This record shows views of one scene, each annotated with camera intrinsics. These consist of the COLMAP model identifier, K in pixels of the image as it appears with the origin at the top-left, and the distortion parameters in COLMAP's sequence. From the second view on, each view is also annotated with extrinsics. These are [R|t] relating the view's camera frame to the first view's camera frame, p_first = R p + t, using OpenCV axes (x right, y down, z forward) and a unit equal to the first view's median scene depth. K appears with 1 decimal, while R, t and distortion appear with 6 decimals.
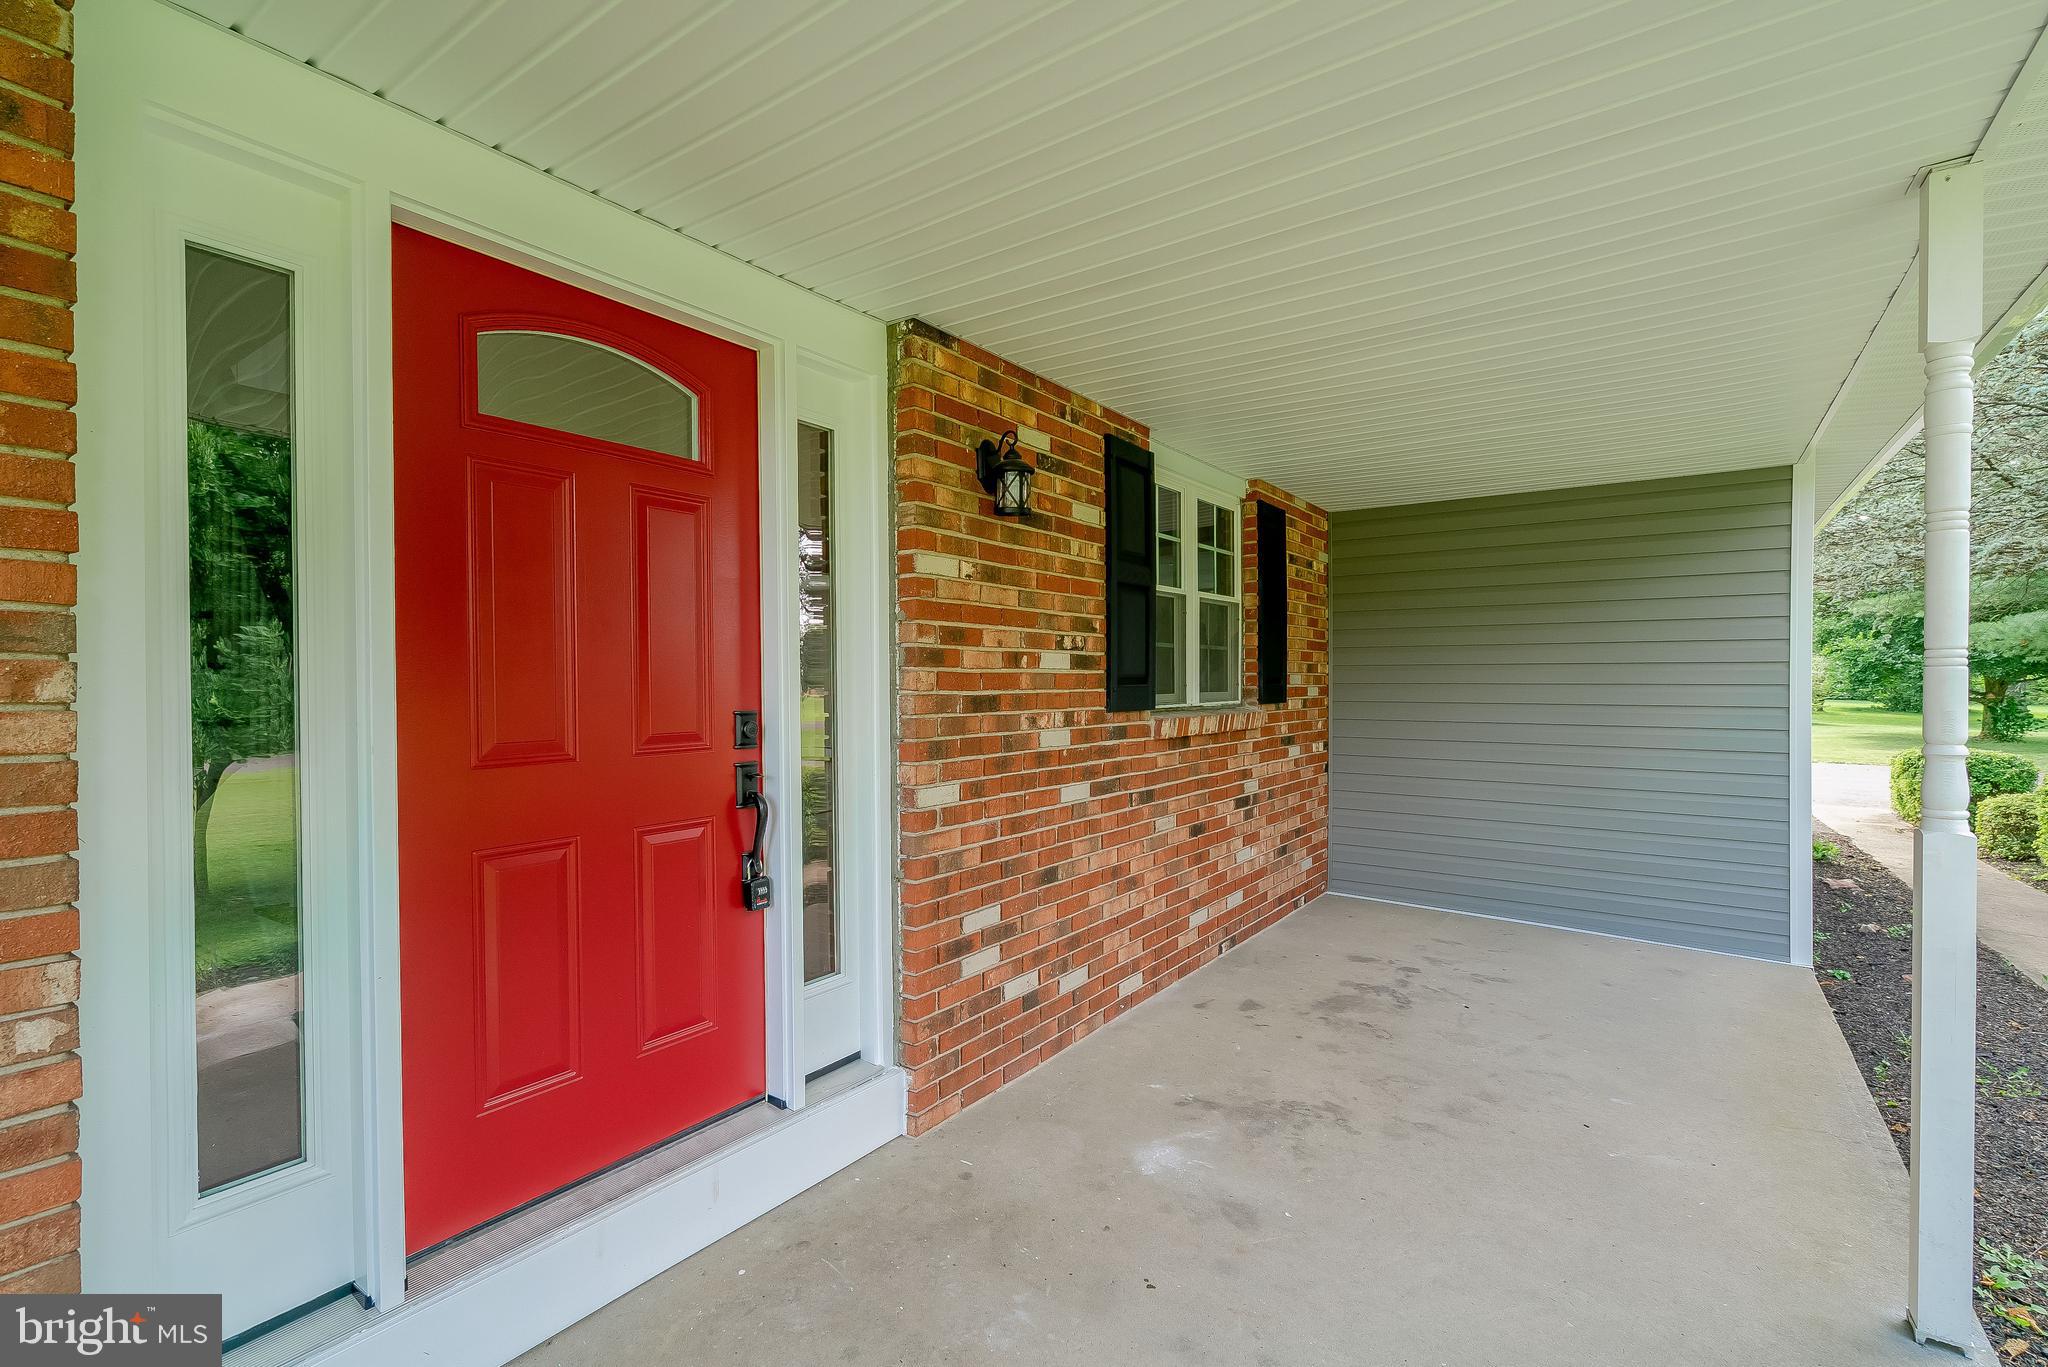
lens RADIAL K [[922.7, 0, 1029.3], [0, 922.7, 682.0], [0, 0, 1]] dist [0.001032, 0.001312]
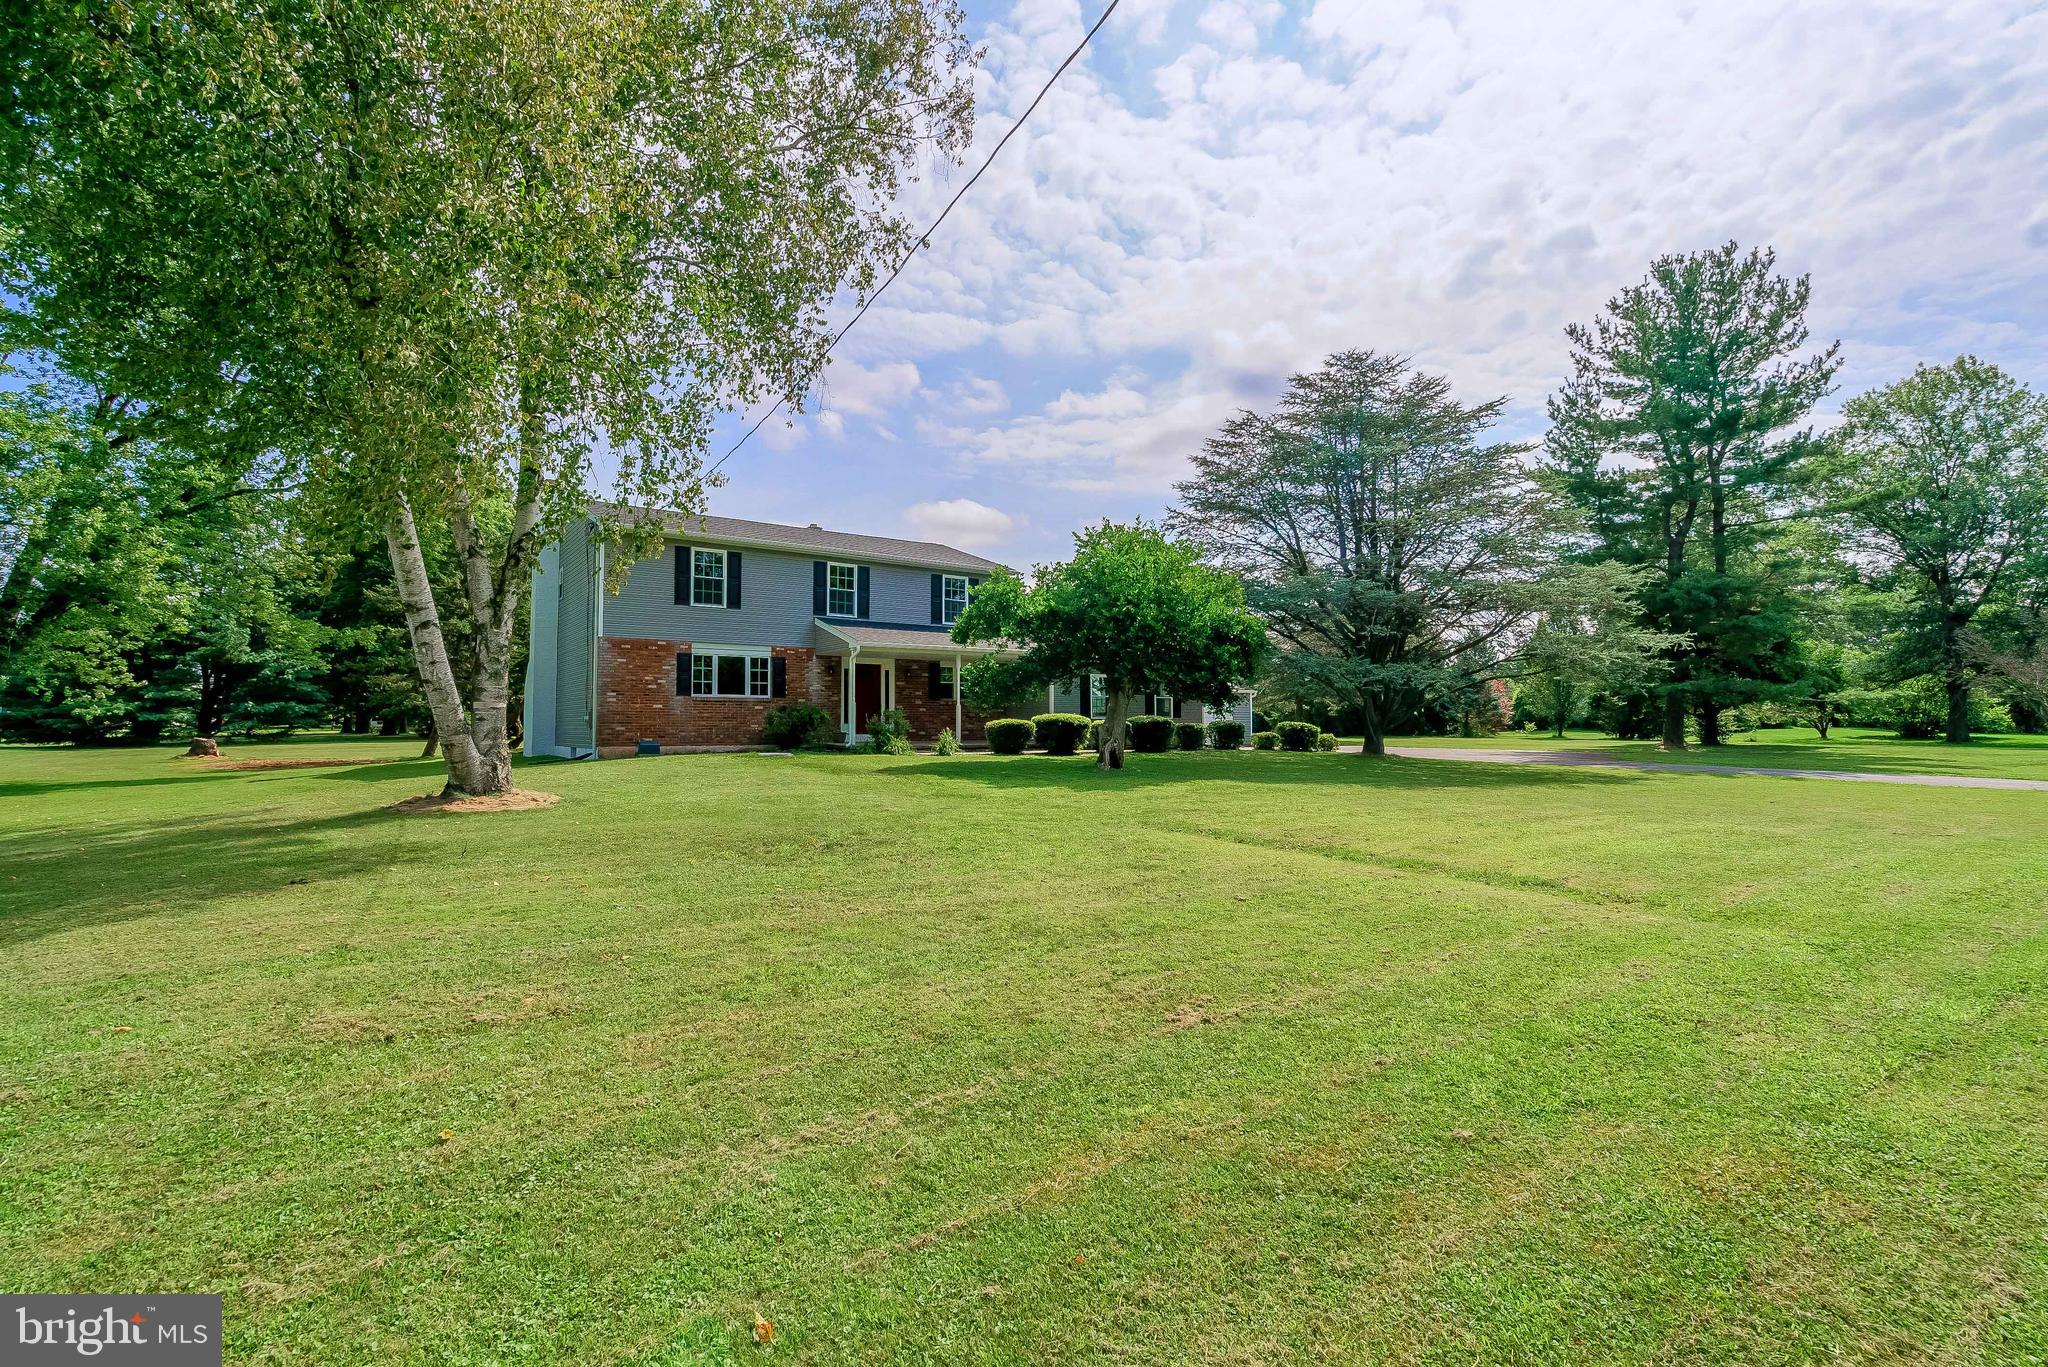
lens RADIAL K [[922.7, 0, 1019.2], [0, 922.7, 680.9], [0, 0, 1]] dist [0.001032, 0.001312]
pose [[0.948675, -0.015123, -0.315890, 3.546412], [-0.000757, 0.998745, -0.050088, 0.284316], [0.316251, 0.047756, 0.947473, -6.649761]]
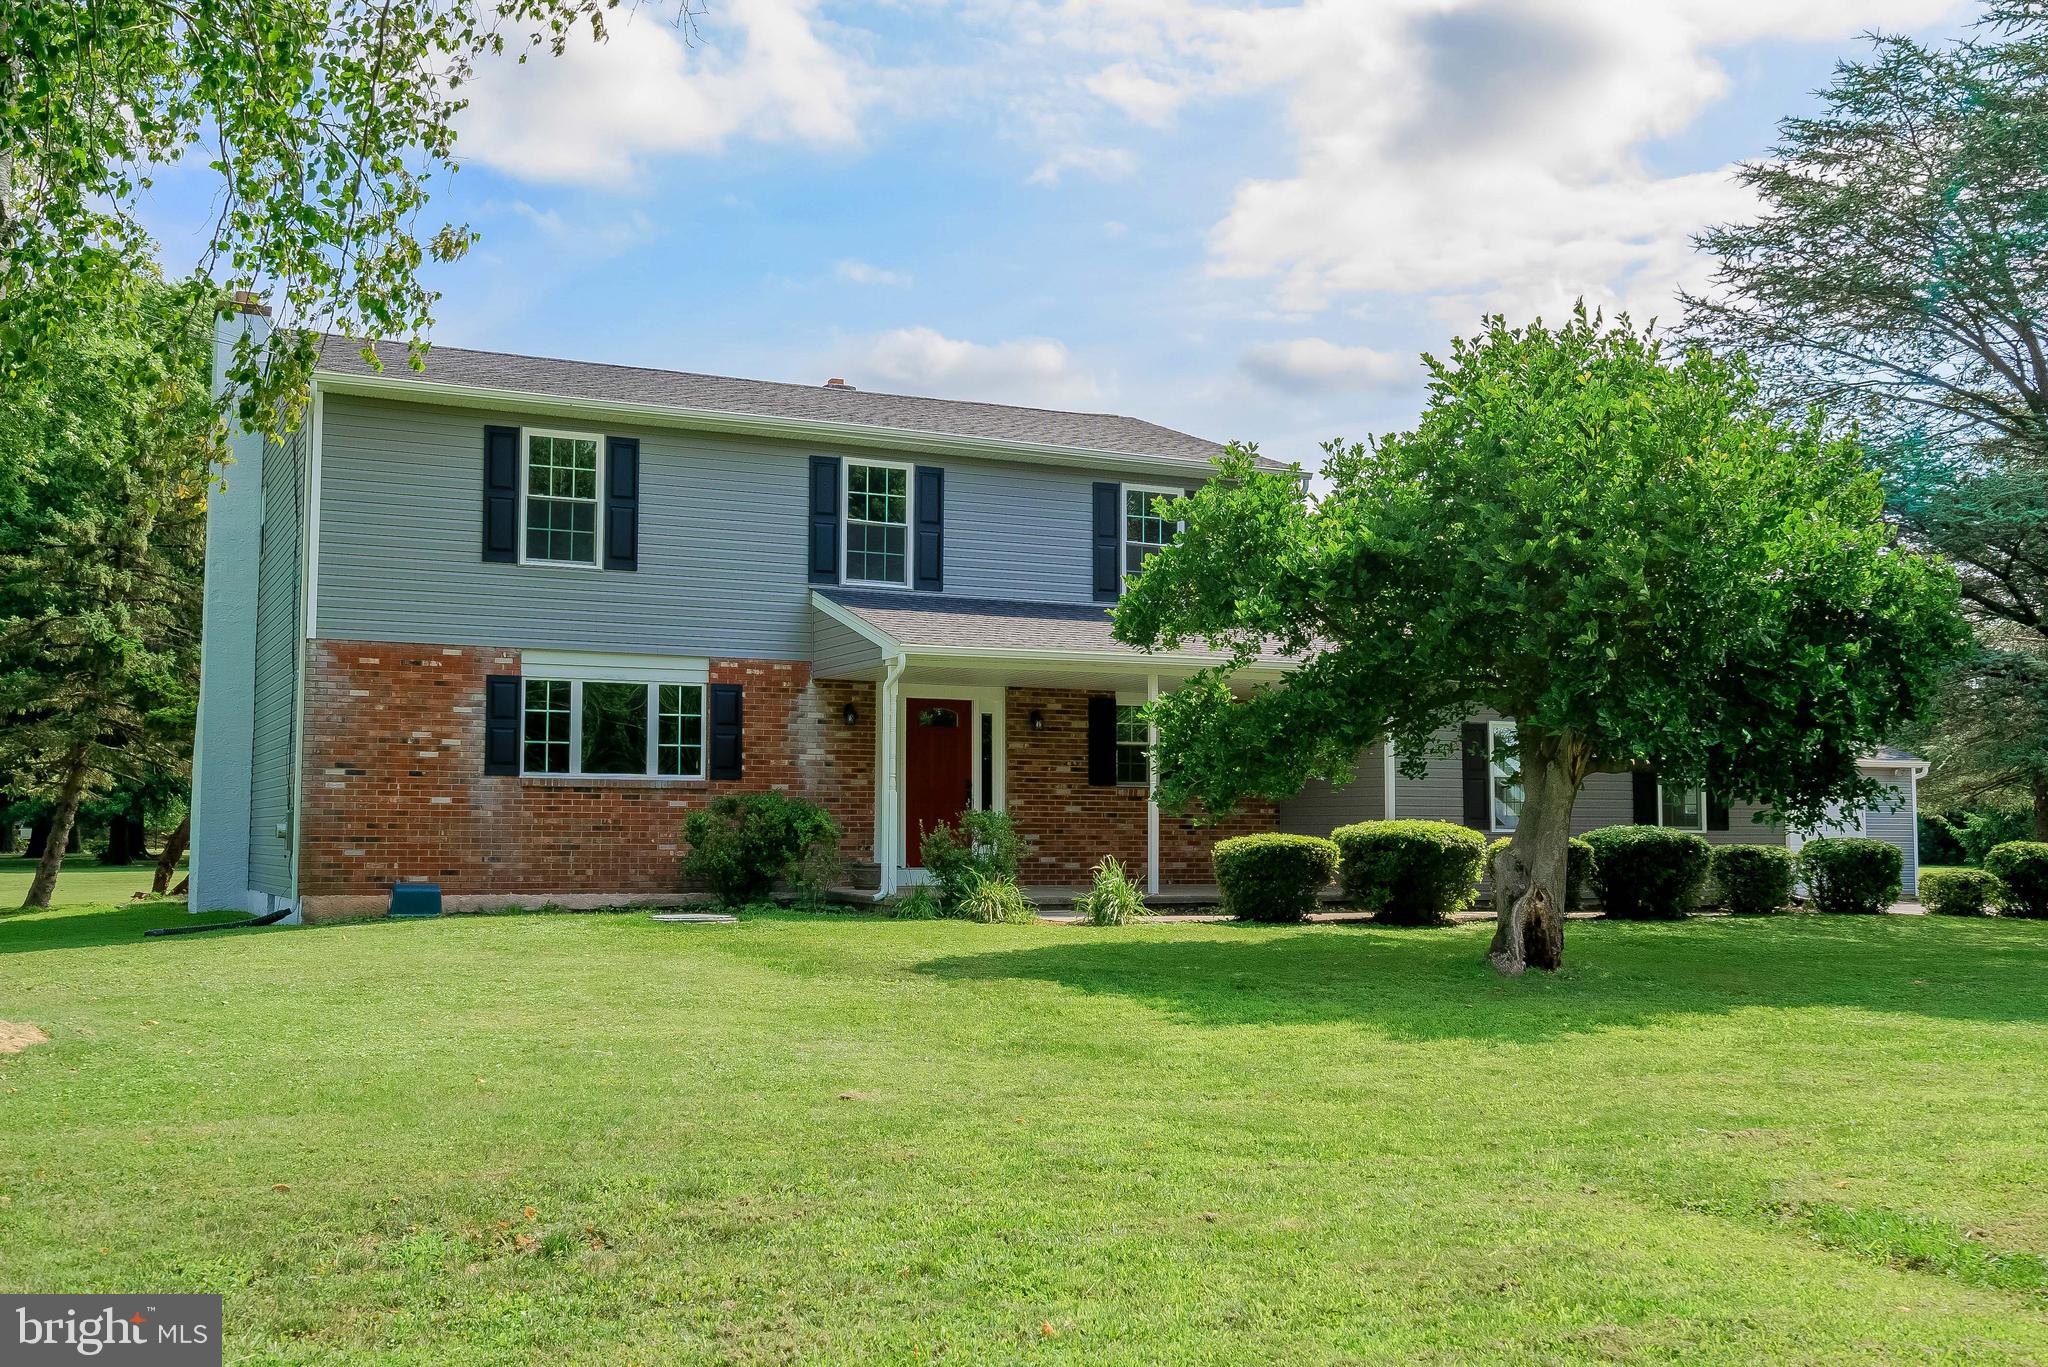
lens RADIAL K [[2017.8, 0, 1016.5], [0, 2017.8, 684.5], [0, 0, 1]] dist [0.013100, 0.000000]
pose [[0.881215, -0.031663, -0.471654, 3.466485], [-0.005647, 0.996978, -0.077480, 0.248777], [0.472682, 0.070940, 0.878373, -5.764569]]
